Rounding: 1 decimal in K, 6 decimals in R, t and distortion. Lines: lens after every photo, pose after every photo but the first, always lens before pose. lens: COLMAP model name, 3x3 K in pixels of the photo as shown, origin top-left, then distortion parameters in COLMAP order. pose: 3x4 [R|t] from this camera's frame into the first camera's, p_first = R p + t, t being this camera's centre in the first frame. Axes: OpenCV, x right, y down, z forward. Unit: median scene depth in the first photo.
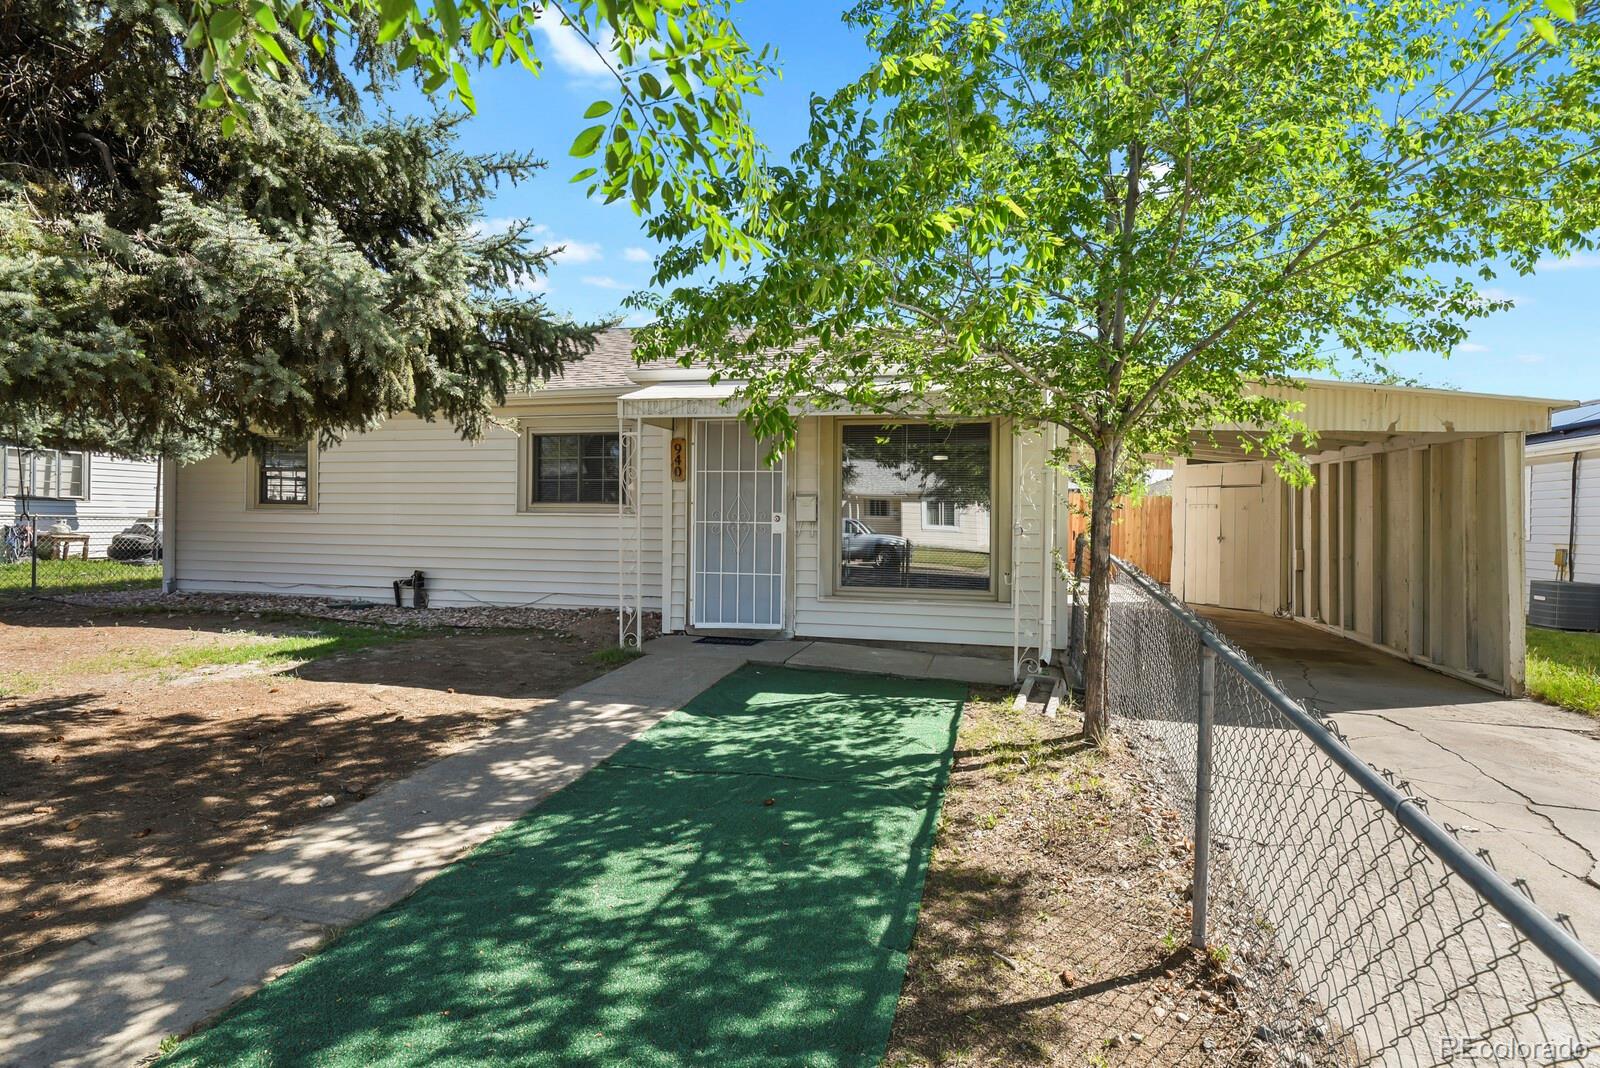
lens RADIAL K [[794.8, 0, 803.9], [0, 794.8, 515.7], [0, 0, 1]] dist [-0.010390, -0.000440]
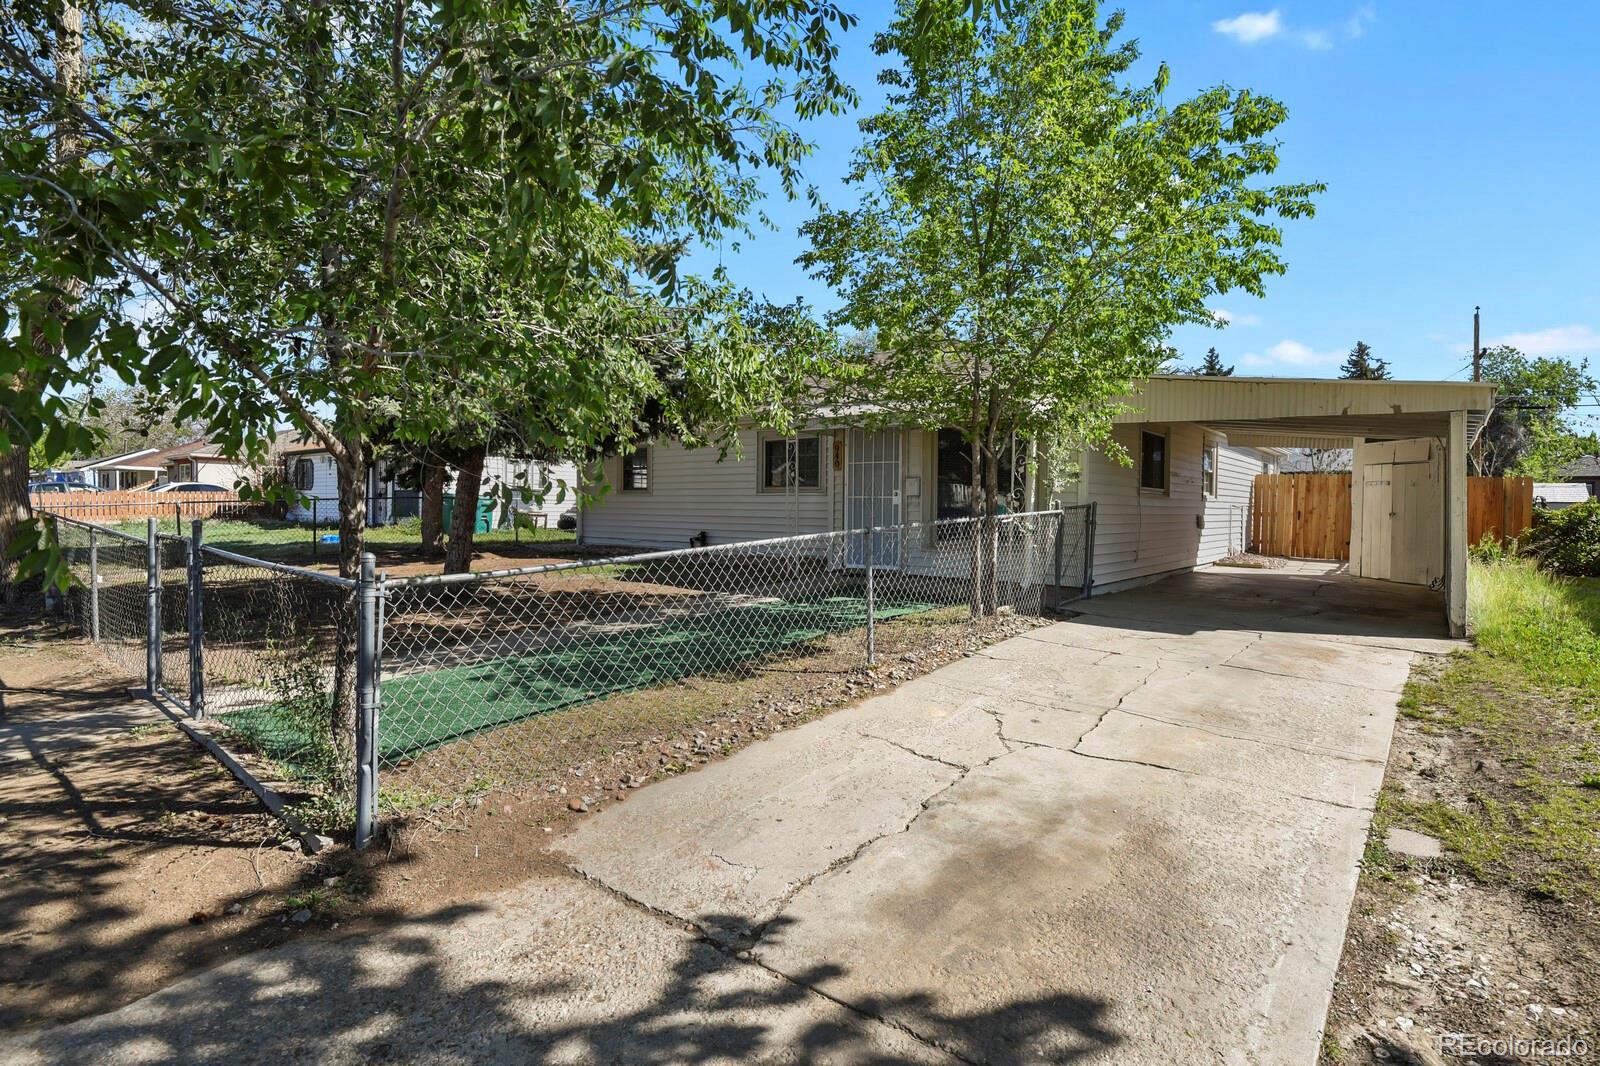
lens RADIAL K [[775.1, 0, 809.9], [0, 775.1, 530.8], [0, 0, 1]] dist [-0.010372, -0.001537]
pose [[0.908474, 0.009742, -0.417828, 0.351583], [0.003525, 0.999514, 0.030968, 0.022382], [0.417927, -0.029606, 0.907998, -0.303289]]
